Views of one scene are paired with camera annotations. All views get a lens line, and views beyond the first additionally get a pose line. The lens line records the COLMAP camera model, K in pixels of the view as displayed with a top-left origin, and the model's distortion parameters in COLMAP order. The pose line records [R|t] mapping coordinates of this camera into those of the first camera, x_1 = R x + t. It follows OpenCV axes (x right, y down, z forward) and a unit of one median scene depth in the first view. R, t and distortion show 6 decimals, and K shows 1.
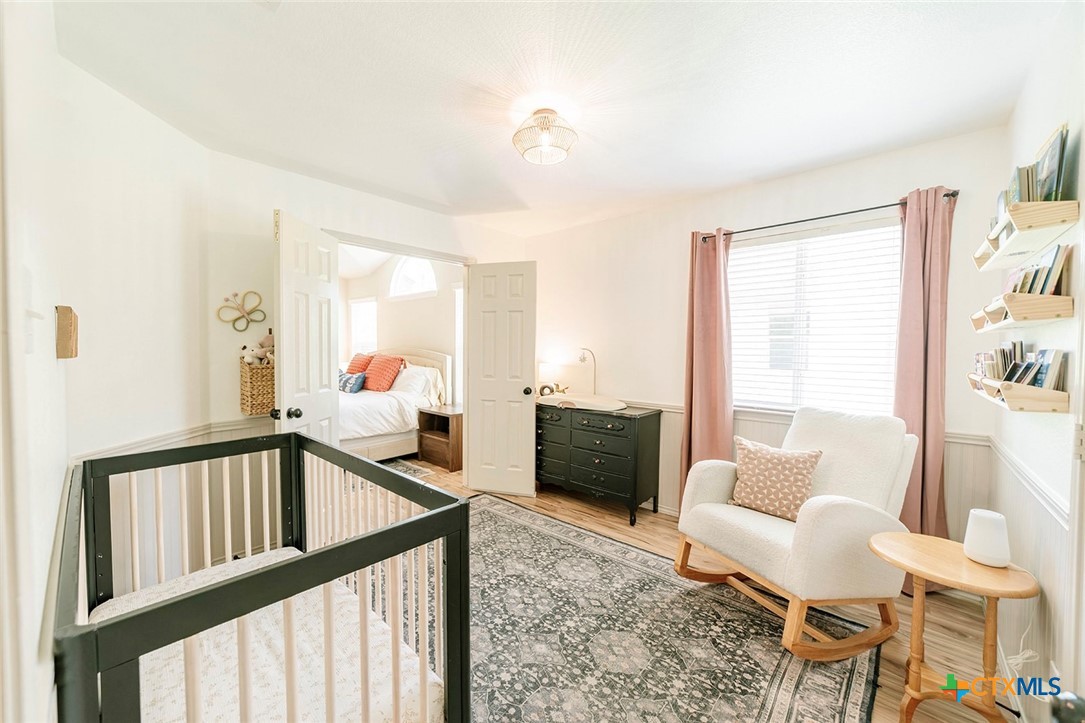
lens RADIAL K [[419.3, 0, 542.5], [0, 419.3, 361.5], [0, 0, 1]] dist [-0.000349, -0.000028]
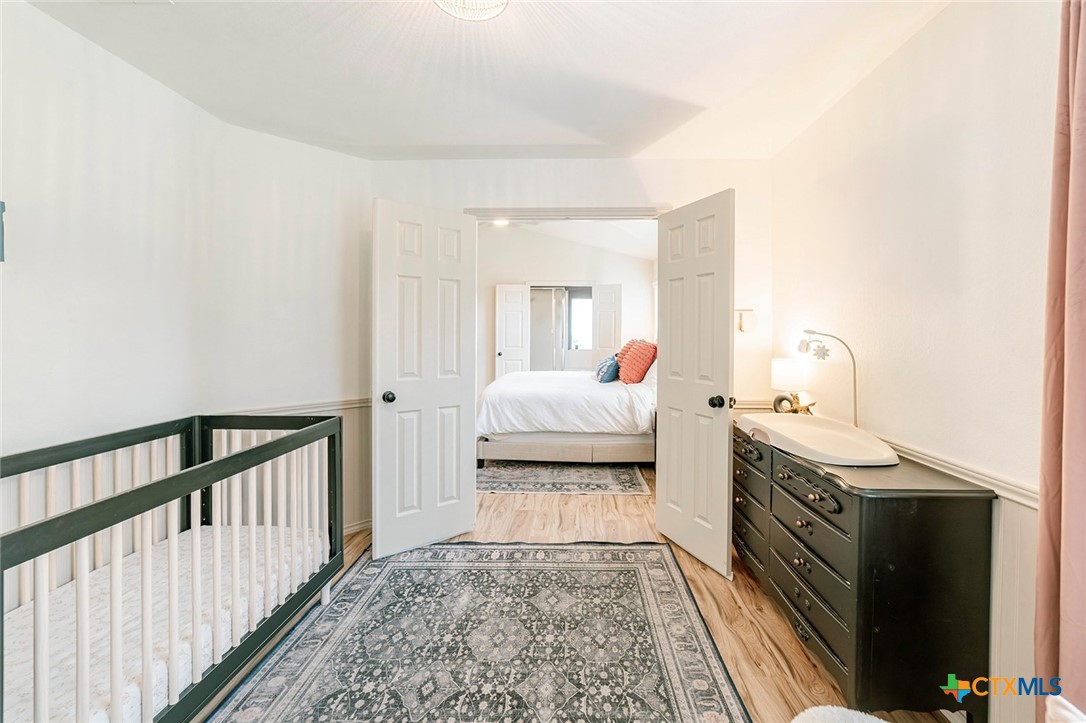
lens RADIAL K [[440.7, 0, 569.2], [0, 440.7, 335.6], [0, 0, 1]] dist [-0.001558, -0.000067]
pose [[0.649532, 0.000589, -0.760334, 0.311248], [-0.024773, 0.999485, -0.020389, -0.007678], [0.759931, 0.032079, 0.649212, 0.408735]]
